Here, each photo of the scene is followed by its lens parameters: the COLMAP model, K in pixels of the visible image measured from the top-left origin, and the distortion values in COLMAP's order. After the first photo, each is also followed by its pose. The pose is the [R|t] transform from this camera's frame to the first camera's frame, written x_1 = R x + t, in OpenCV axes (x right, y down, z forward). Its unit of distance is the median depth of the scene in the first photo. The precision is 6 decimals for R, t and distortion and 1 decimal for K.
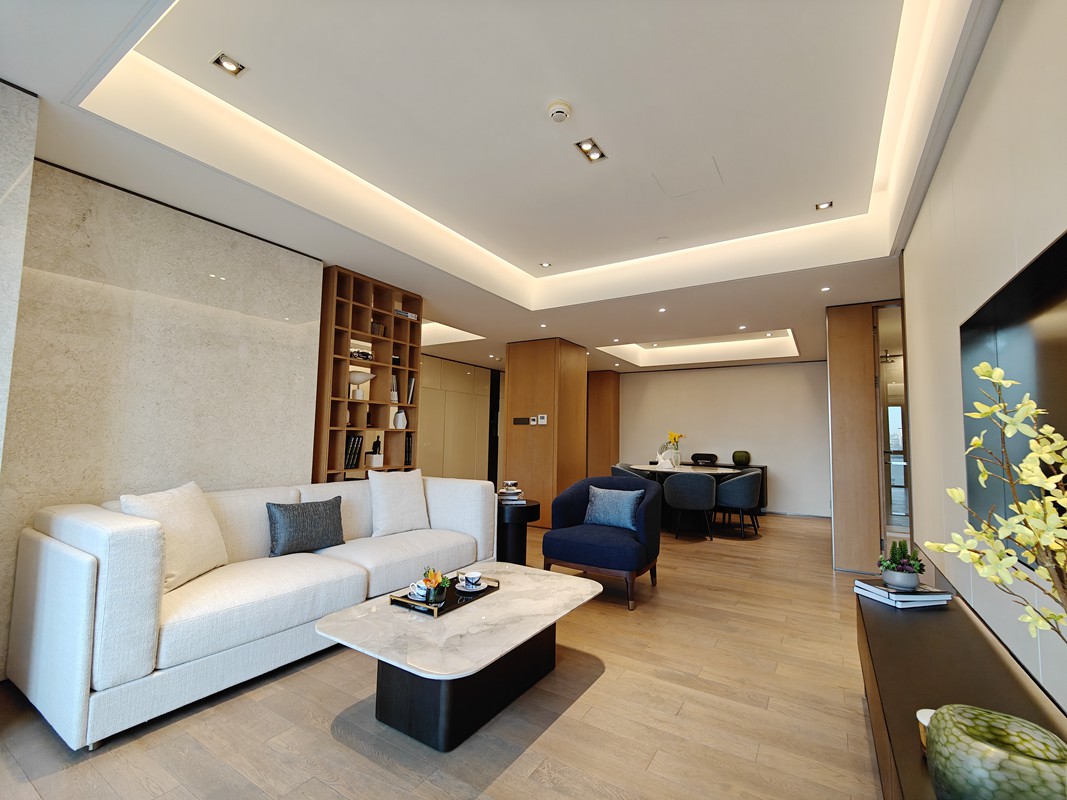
lens RADIAL K [[460.1, 0, 546.6], [0, 460.1, 404.1], [0, 0, 1]] dist [0.011653, -0.000271]
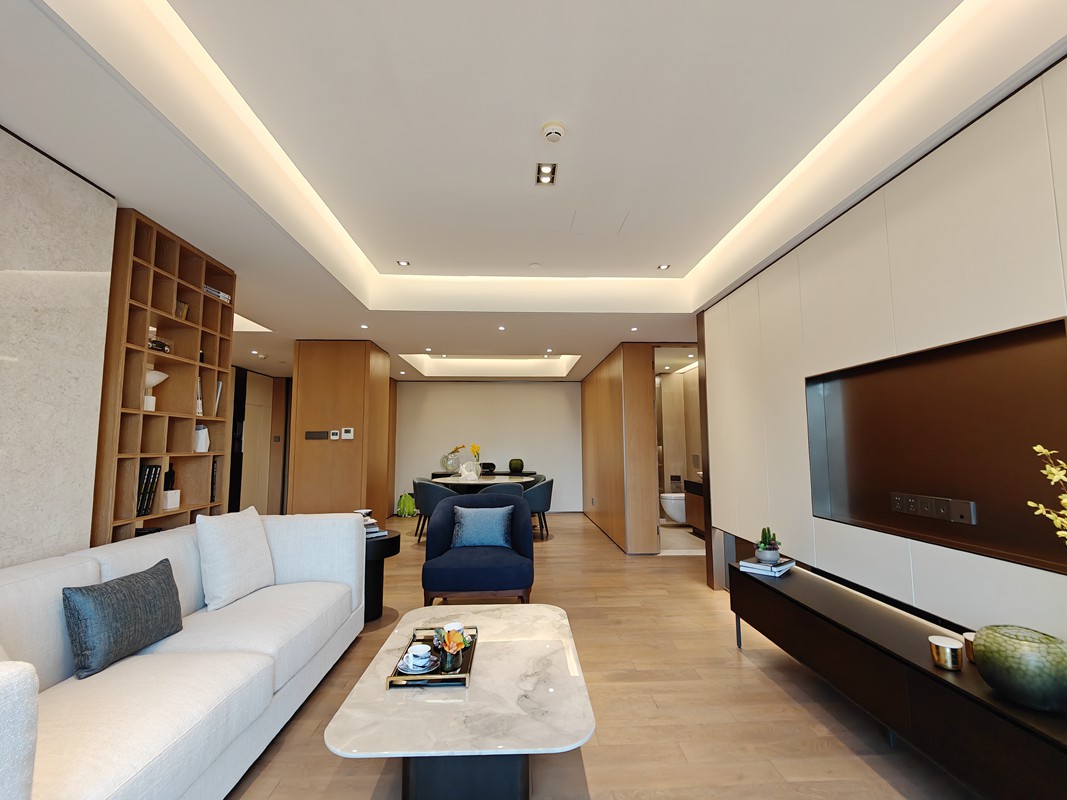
lens RADIAL K [[465.9, 0, 538.7], [0, 465.9, 403.1], [0, 0, 1]] dist [0.006006, -0.000807]
pose [[0.830214, 0.029553, 0.556661, -0.340356], [-0.020879, 0.999542, -0.021927, -0.019687], [-0.557053, 0.006582, 0.830451, 0.121037]]
